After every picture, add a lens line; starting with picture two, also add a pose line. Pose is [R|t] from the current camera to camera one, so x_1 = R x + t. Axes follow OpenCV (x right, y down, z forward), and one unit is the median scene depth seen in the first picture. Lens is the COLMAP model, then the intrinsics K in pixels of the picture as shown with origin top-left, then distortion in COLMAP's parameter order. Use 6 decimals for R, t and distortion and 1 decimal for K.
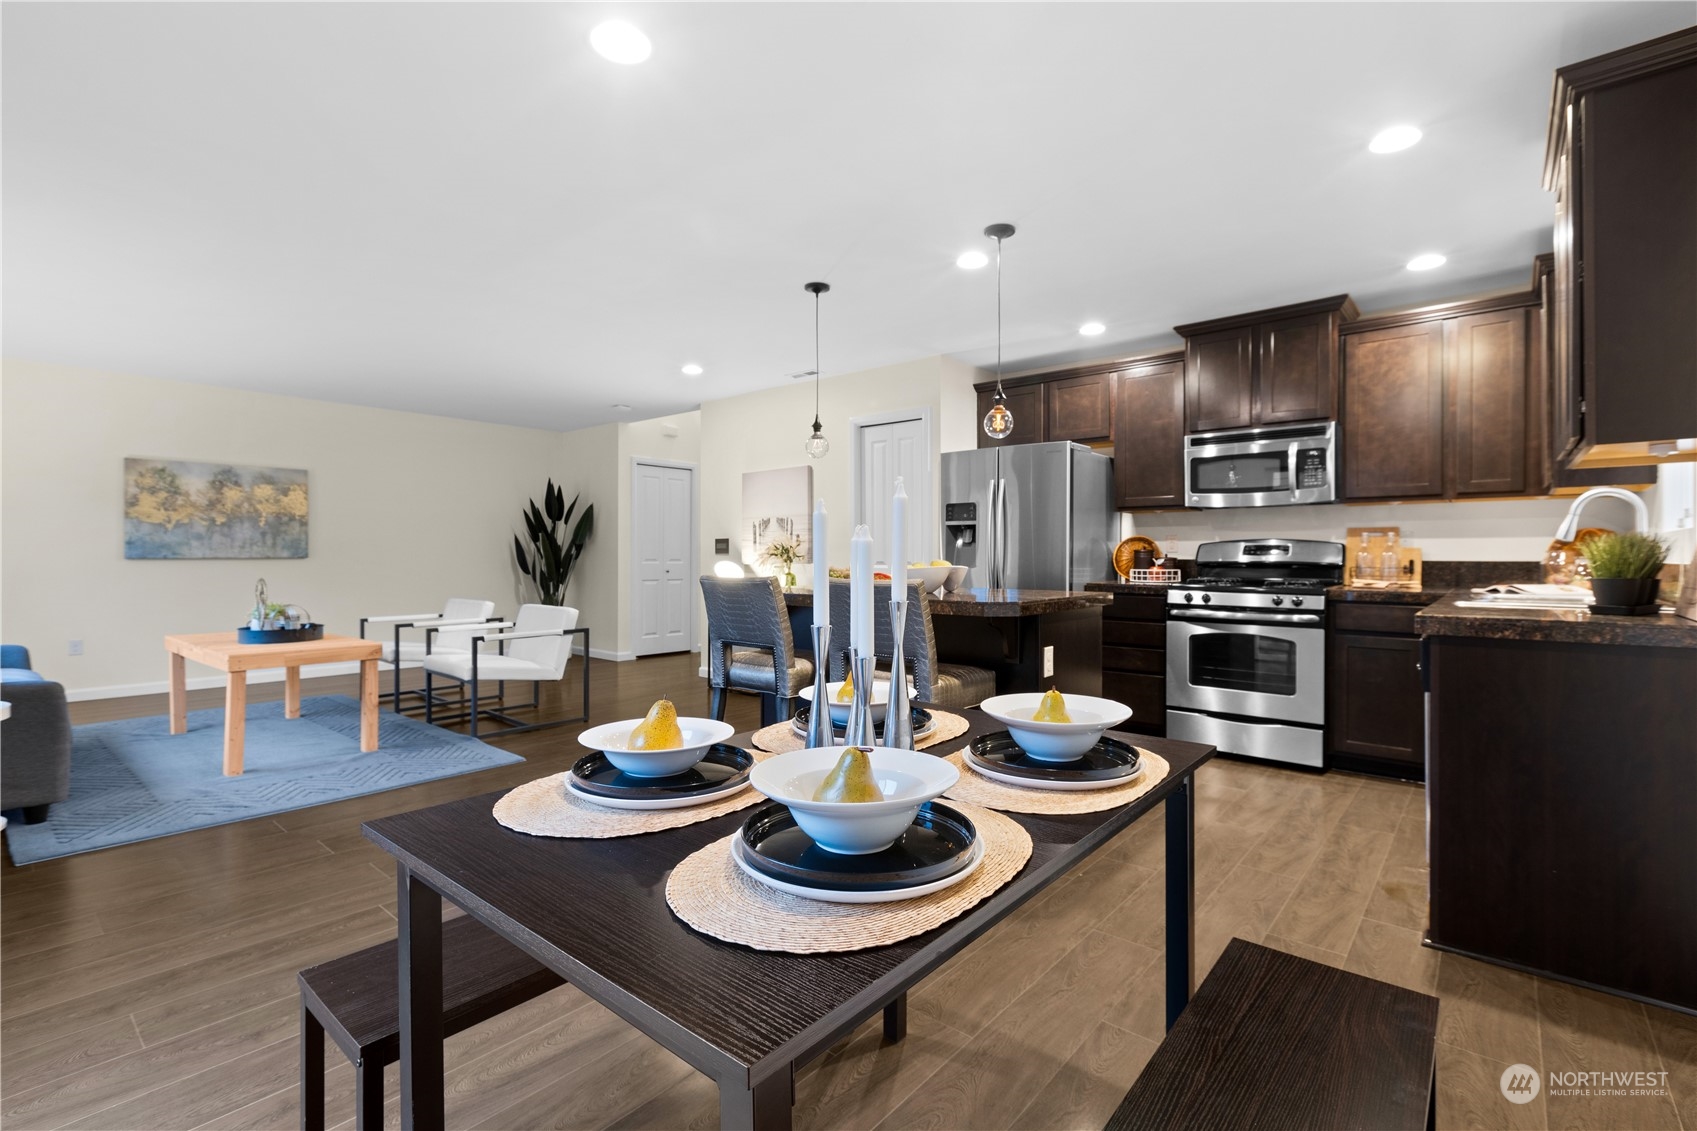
lens RADIAL K [[760.2, 0, 843.0], [0, 760.2, 556.9], [0, 0, 1]] dist [0.001399, -0.000028]
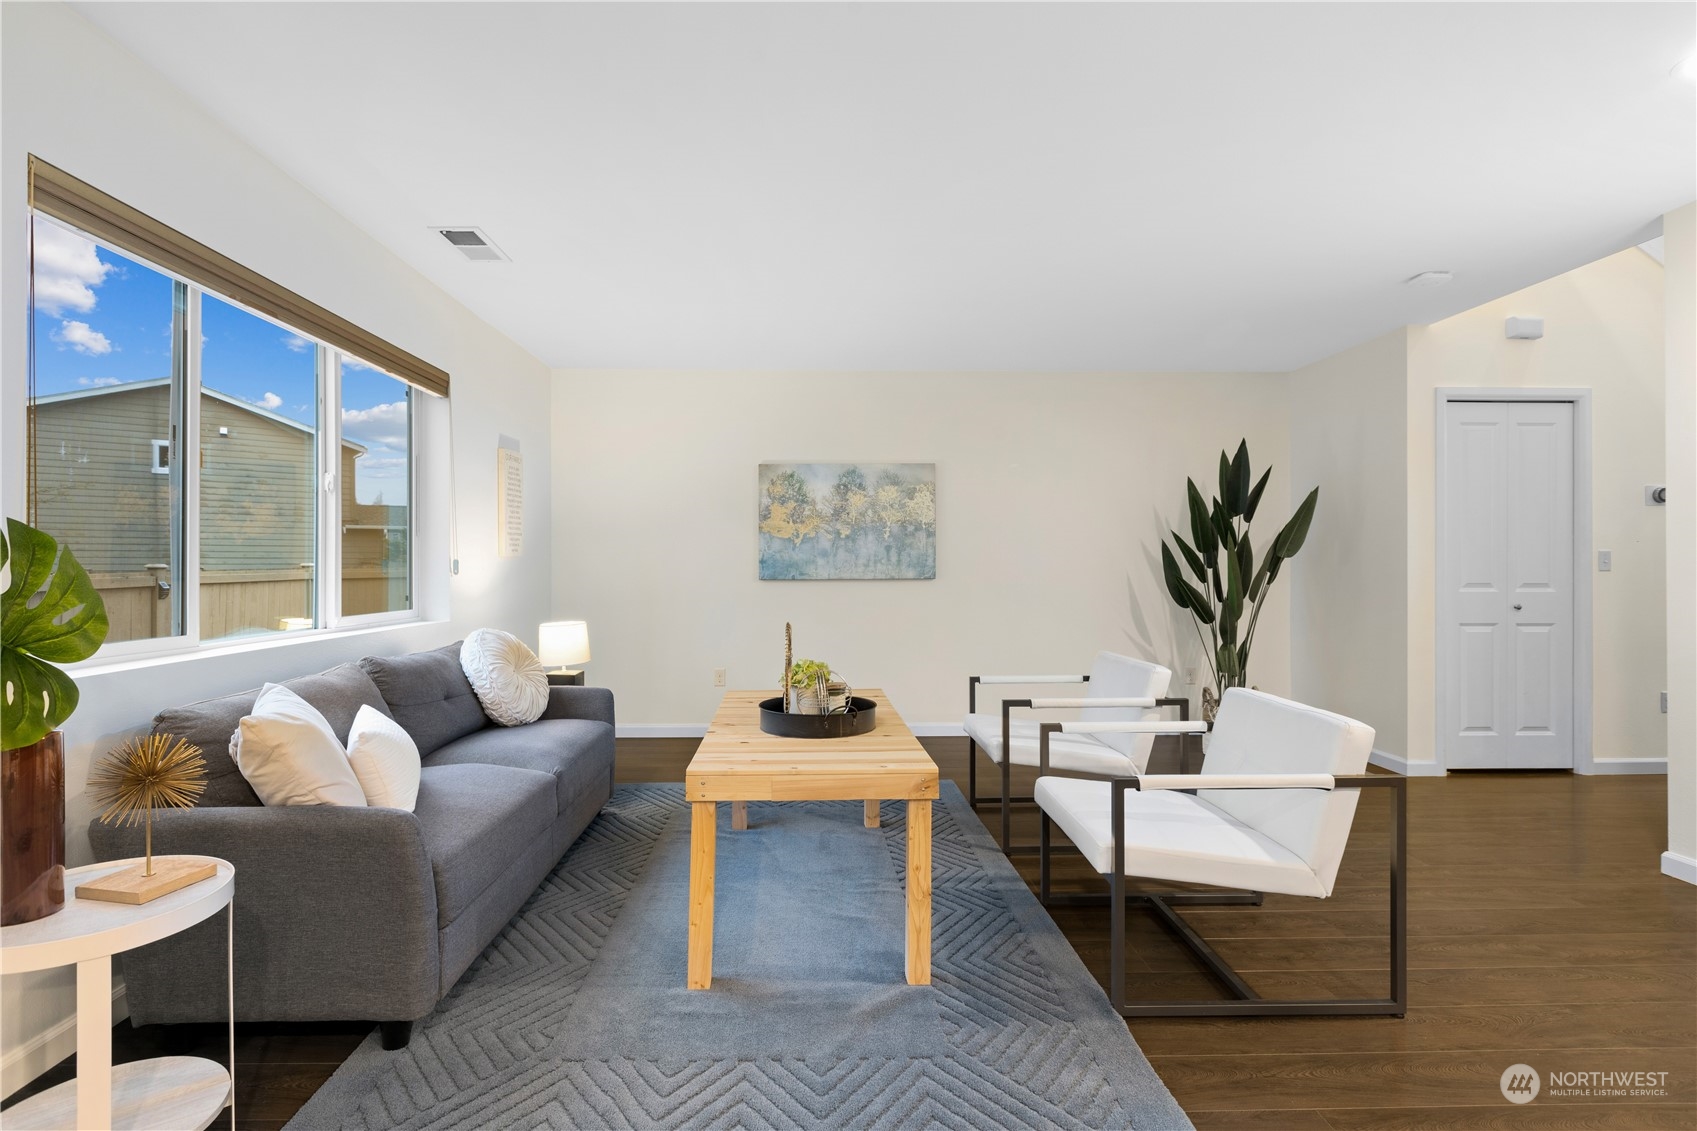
lens RADIAL K [[799.2, 0, 842.2], [0, 799.2, 564.6], [0, 0, 1]] dist [-0.000008, 0.000480]
pose [[0.668860, -0.003202, -0.743382, -0.188065], [0.000844, 0.999993, -0.003548, -0.011163], [0.743388, 0.001746, 0.668858, 0.433979]]
